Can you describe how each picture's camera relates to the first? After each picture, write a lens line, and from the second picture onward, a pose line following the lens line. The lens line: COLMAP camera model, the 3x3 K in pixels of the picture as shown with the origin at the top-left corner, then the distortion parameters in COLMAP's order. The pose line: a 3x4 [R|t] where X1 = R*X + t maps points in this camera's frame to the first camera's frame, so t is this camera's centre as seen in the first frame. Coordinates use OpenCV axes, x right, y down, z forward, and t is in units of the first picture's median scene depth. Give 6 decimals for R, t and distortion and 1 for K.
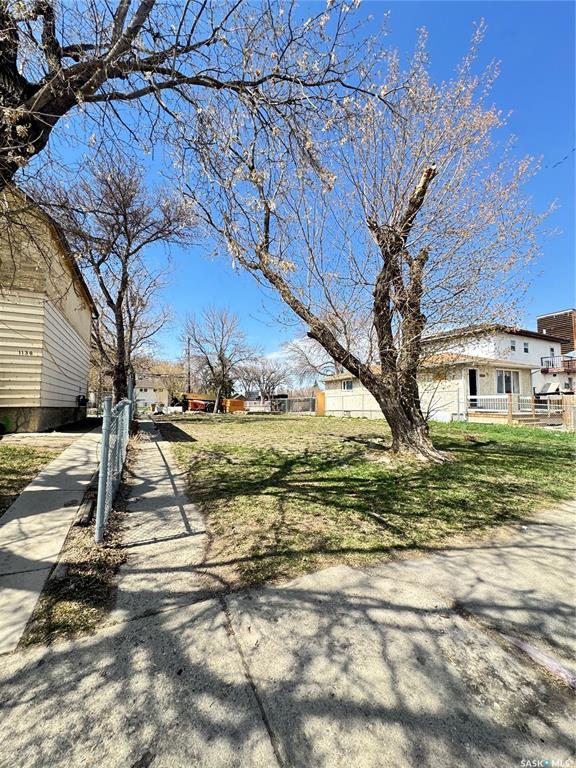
lens RADIAL K [[306.0, 0, 288.0], [0, 306.0, 384.0], [0, 0, 1]] dist [-0.001536, -0.000033]
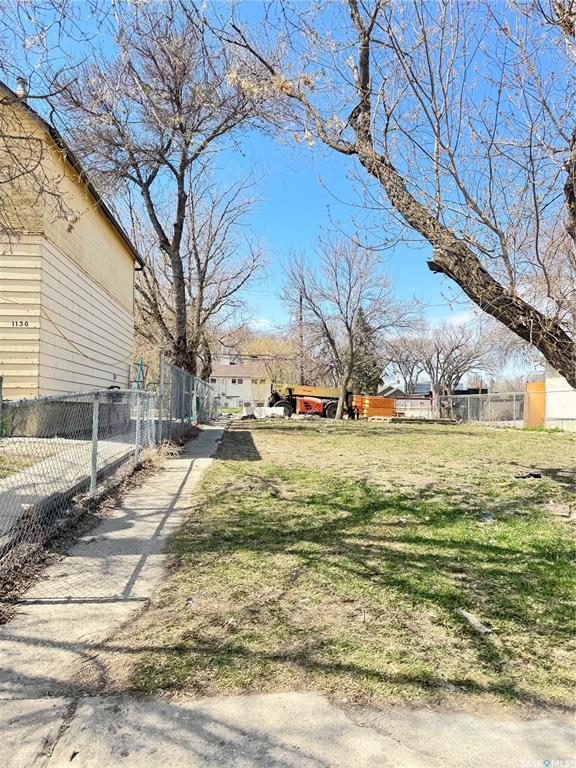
lens RADIAL K [[535.0, 0, 288.3], [0, 535.0, 389.5], [0, 0, 1]] dist [0.103003, -0.169109]
pose [[0.934779, 0.001988, -0.355223, 0.163698], [0.010457, 0.999397, 0.033109, 0.015143], [0.355075, -0.034664, 0.934195, 0.047204]]
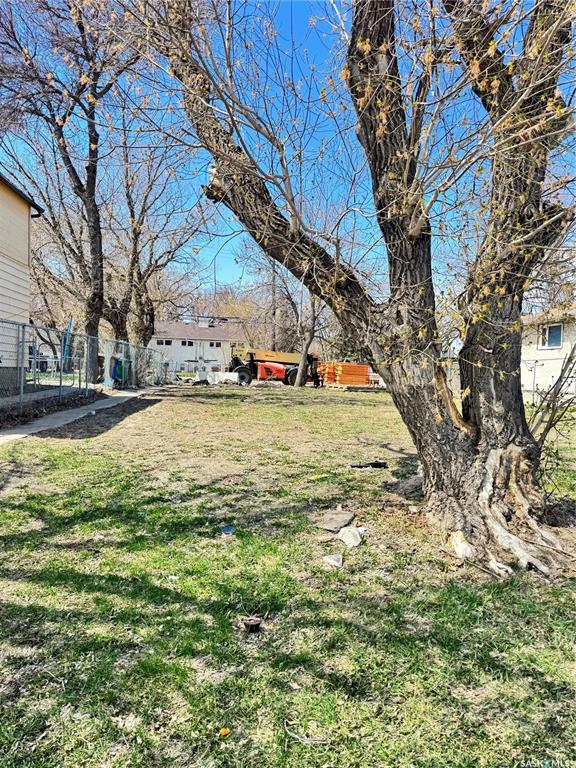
lens RADIAL K [[535.0, 0, 288.3], [0, 535.0, 389.5], [0, 0, 1]] dist [0.103003, -0.169109]
pose [[0.935584, 0.040793, -0.350740, 0.406106], [-0.006277, 0.995069, 0.098988, 0.018272], [0.353048, -0.090410, 0.931227, 0.362124]]
